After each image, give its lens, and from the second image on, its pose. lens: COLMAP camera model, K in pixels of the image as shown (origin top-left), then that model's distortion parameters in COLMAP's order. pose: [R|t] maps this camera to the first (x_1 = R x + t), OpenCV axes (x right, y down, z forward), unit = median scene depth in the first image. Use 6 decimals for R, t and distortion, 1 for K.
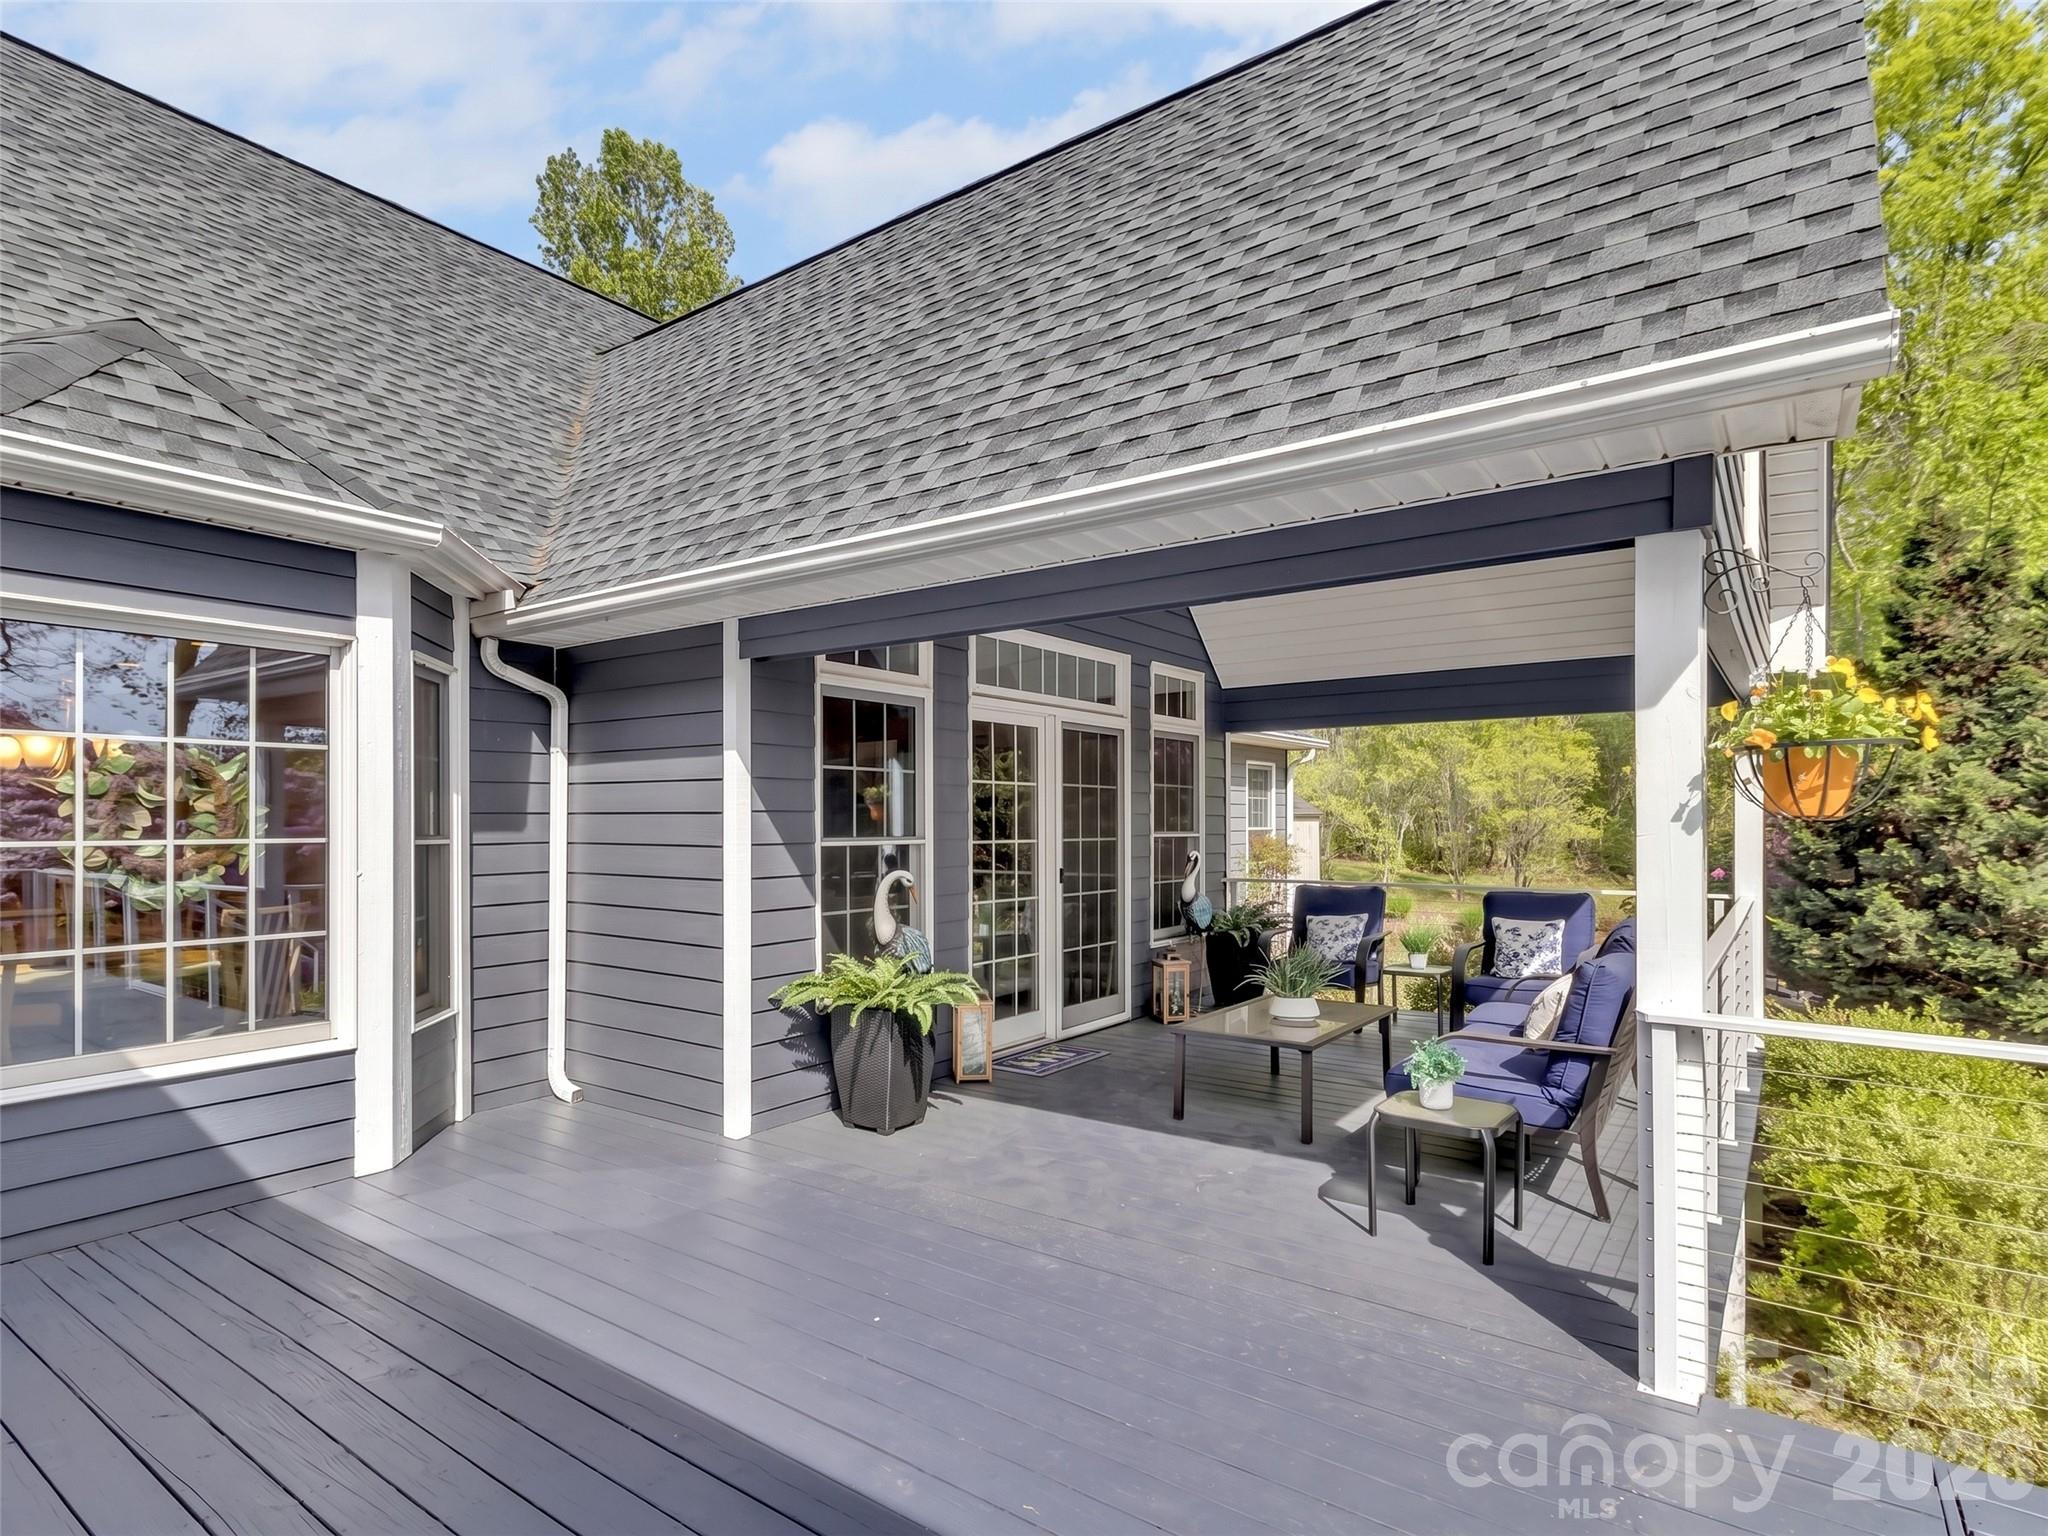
lens RADIAL K [[1084.4, 0, 1024.0], [0, 1084.4, 768.0], [0, 0, 1]] dist [0.000998, 0.000459]
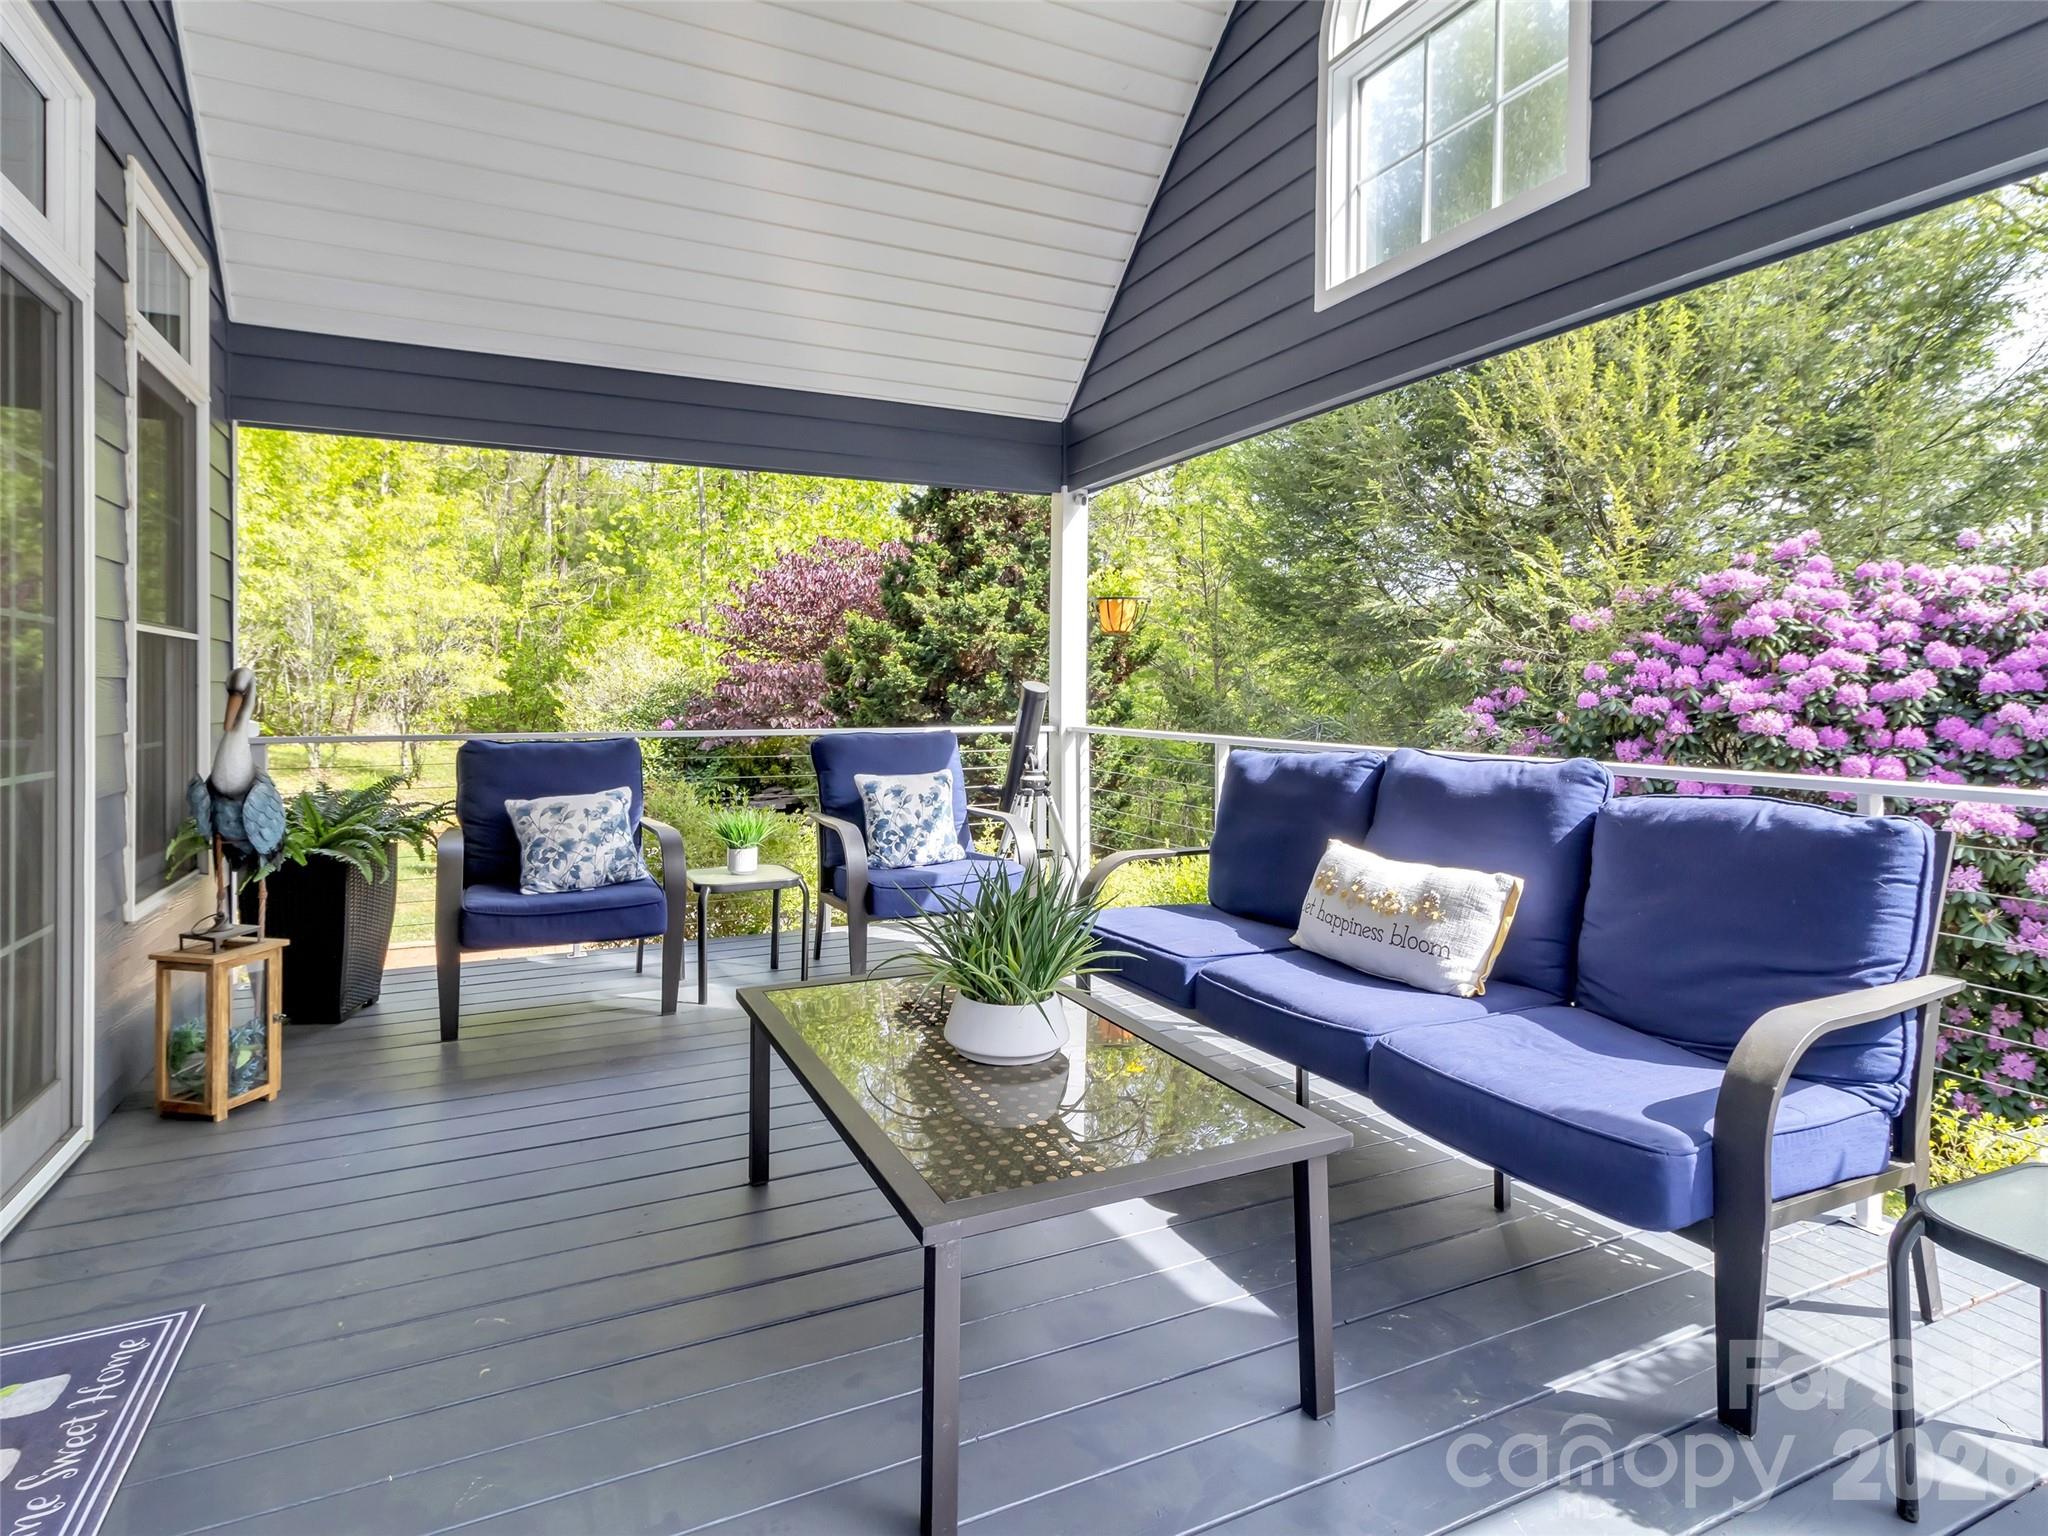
lens RADIAL K [[1067.6, 0, 1019.2], [0, 1067.6, 702.0], [0, 0, 1]] dist [0.000853, 0.000449]
pose [[0.483535, -0.008281, 0.875286, -0.055720], [-0.044586, 0.998424, 0.034077, 0.063382], [-0.874189, -0.055503, 0.482404, 0.559480]]
